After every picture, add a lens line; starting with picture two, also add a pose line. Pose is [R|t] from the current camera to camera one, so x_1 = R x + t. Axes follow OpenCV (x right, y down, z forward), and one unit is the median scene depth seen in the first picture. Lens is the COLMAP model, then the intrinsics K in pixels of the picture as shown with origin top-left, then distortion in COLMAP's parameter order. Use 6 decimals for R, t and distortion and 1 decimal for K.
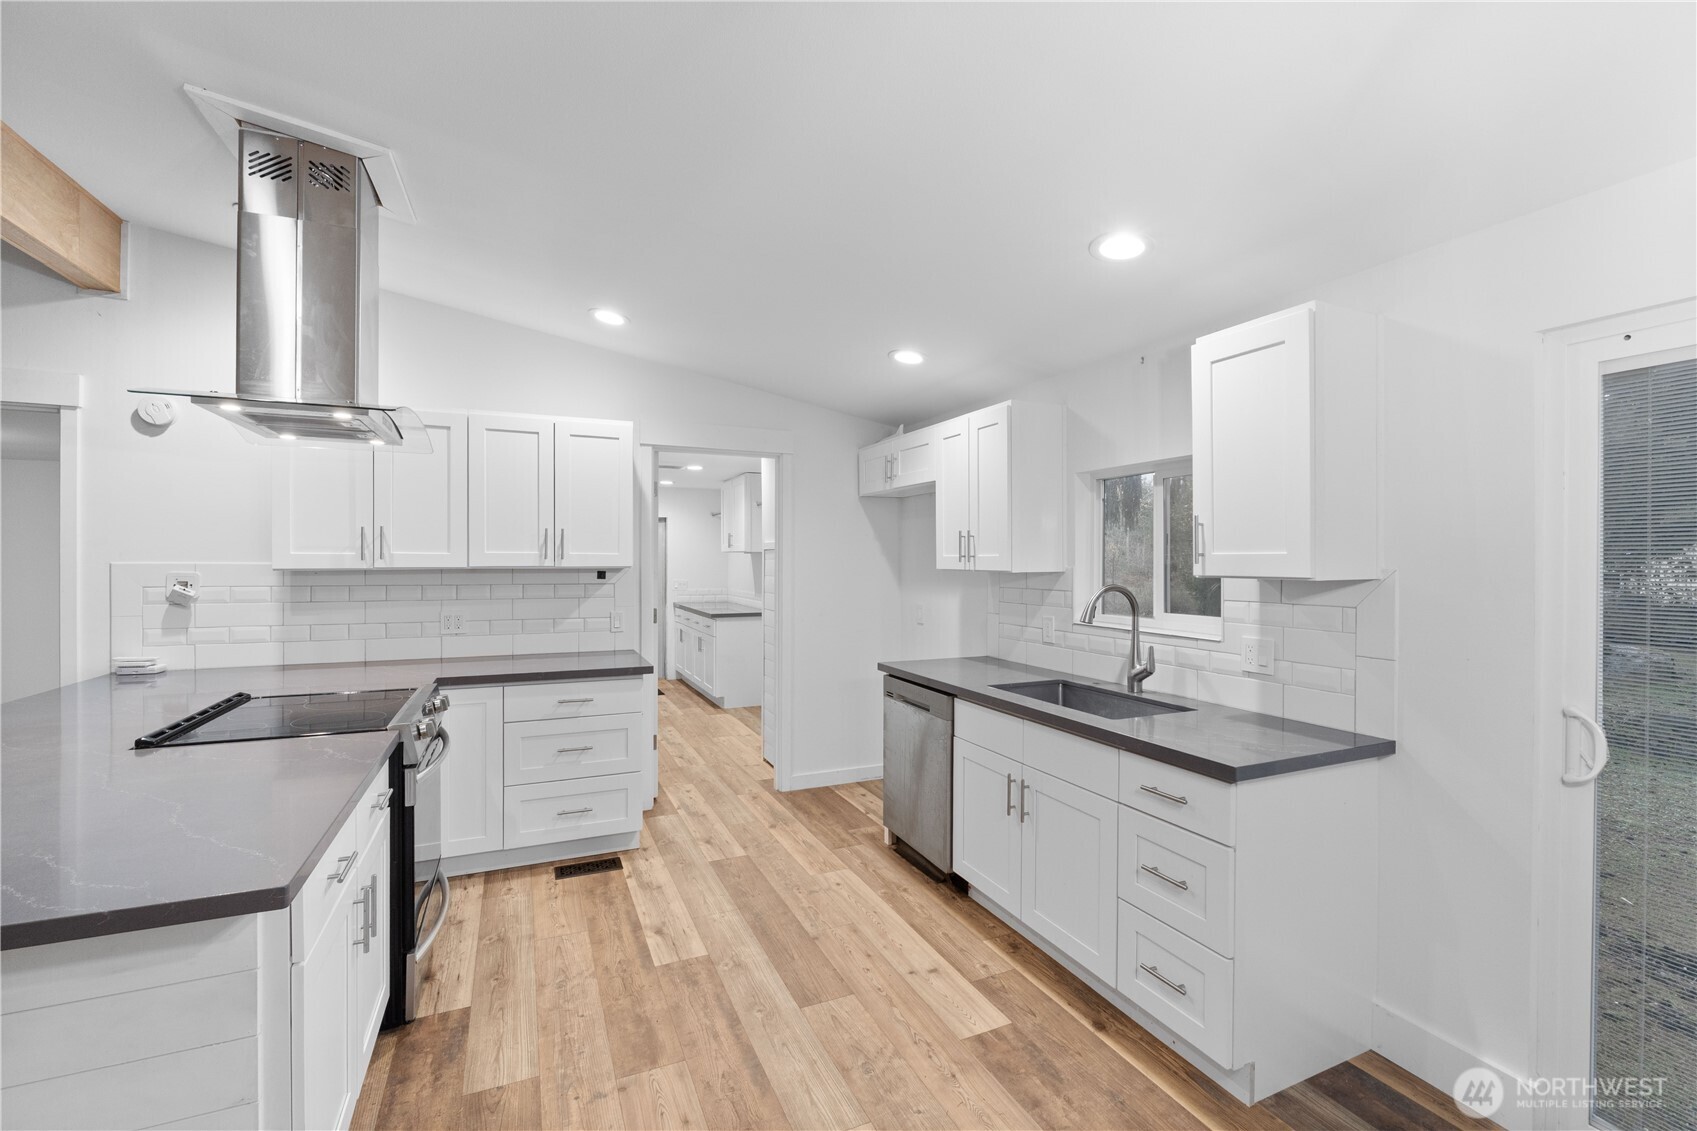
lens RADIAL K [[714.0, 0, 845.4], [0, 714.0, 562.4], [0, 0, 1]] dist [-0.006654, -0.001013]
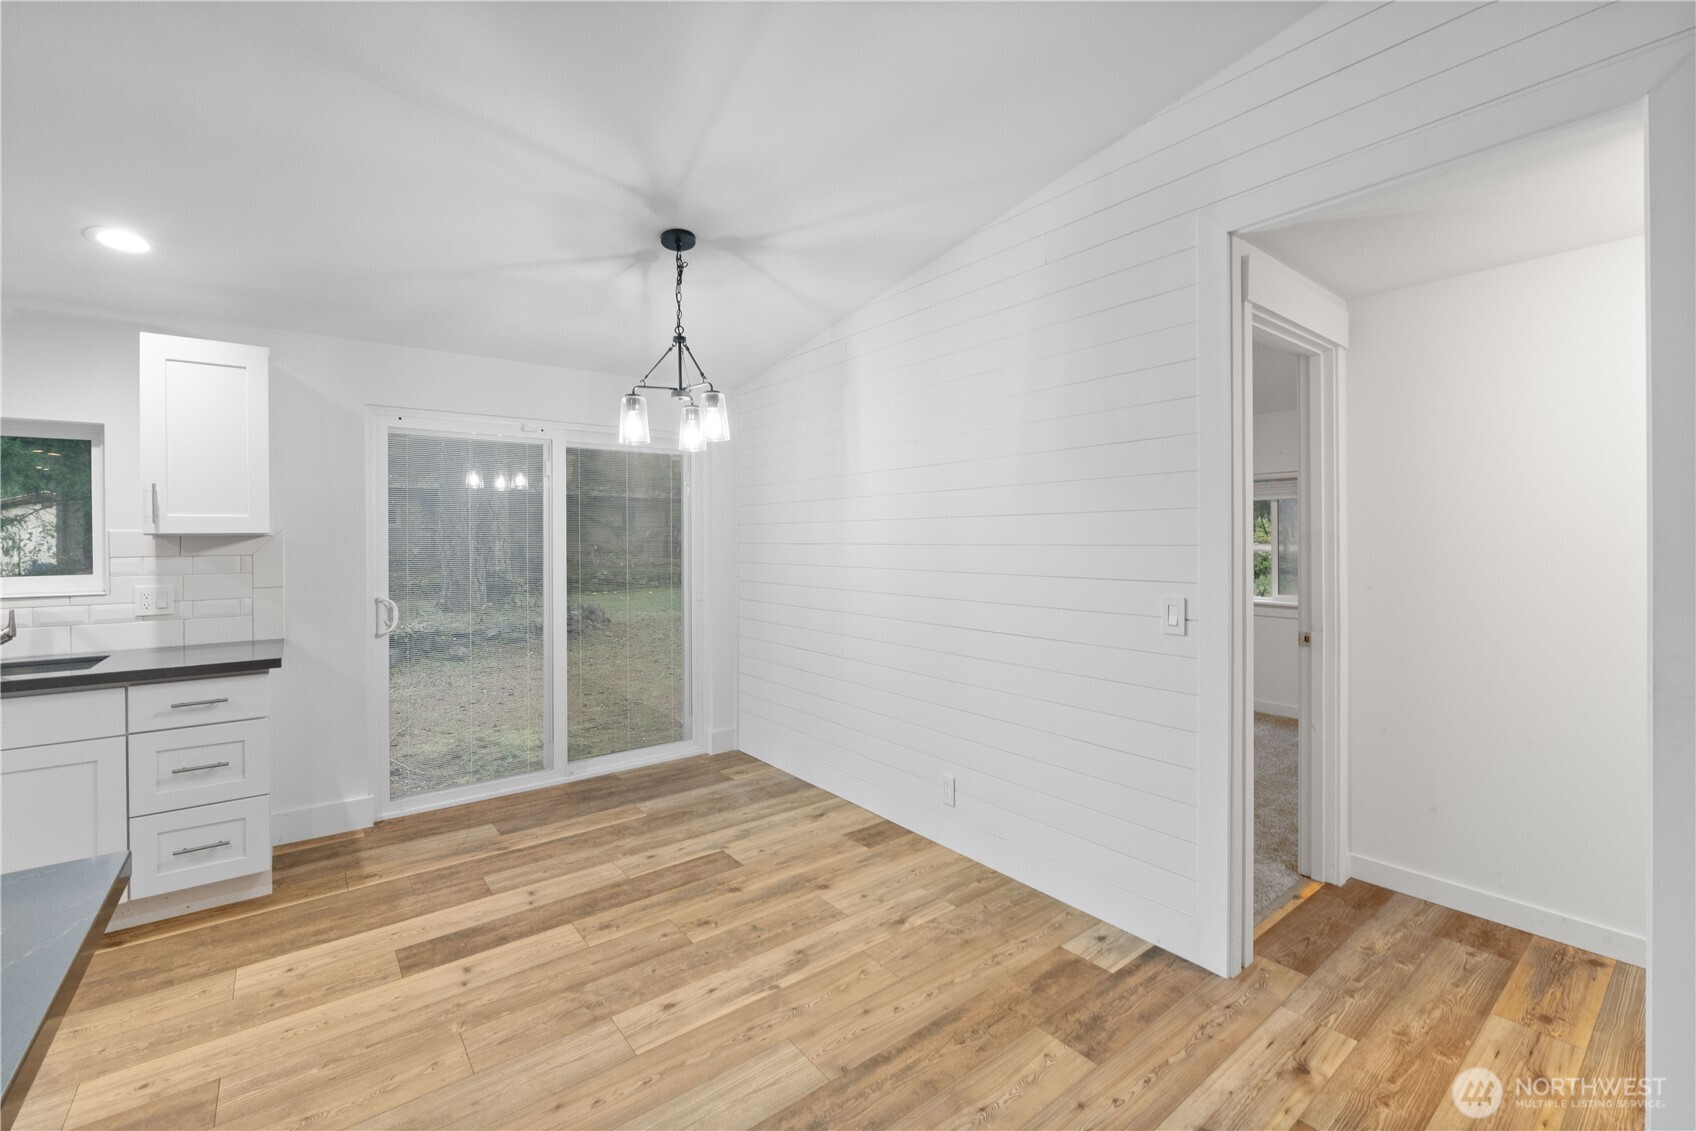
lens RADIAL K [[713.6, 0, 847.6], [0, 713.6, 539.7], [0, 0, 1]] dist [-0.006654, -0.001013]
pose [[-0.248462, -0.004041, 0.968633, -0.761738], [0.009564, 0.999932, 0.006625, 0.025925], [-0.968595, 0.010910, -0.248406, 0.135490]]
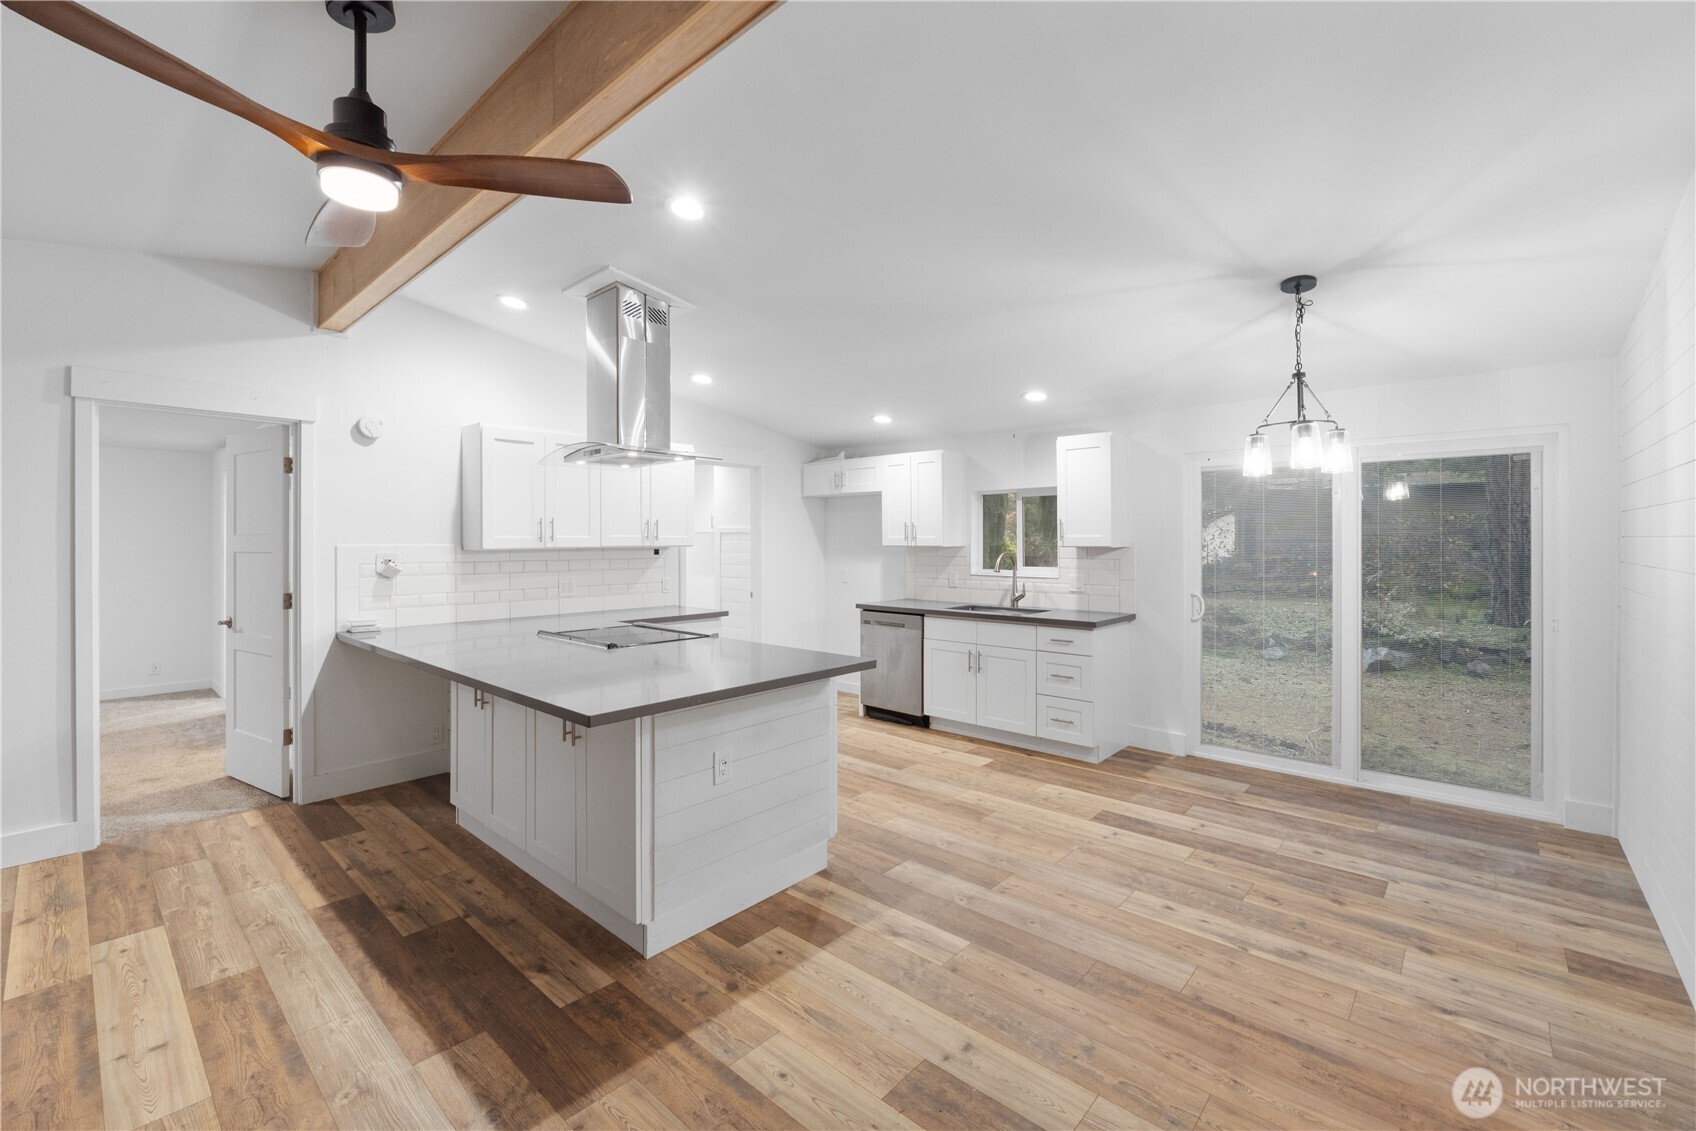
lens RADIAL K [[713.6, 0, 834.1], [0, 713.6, 540.1], [0, 0, 1]] dist [-0.006654, -0.001013]
pose [[0.916606, -0.004907, 0.399761, -0.822815], [0.006688, 0.999973, -0.003061, 0.001373], [-0.399735, 0.005480, 0.916614, -0.588896]]
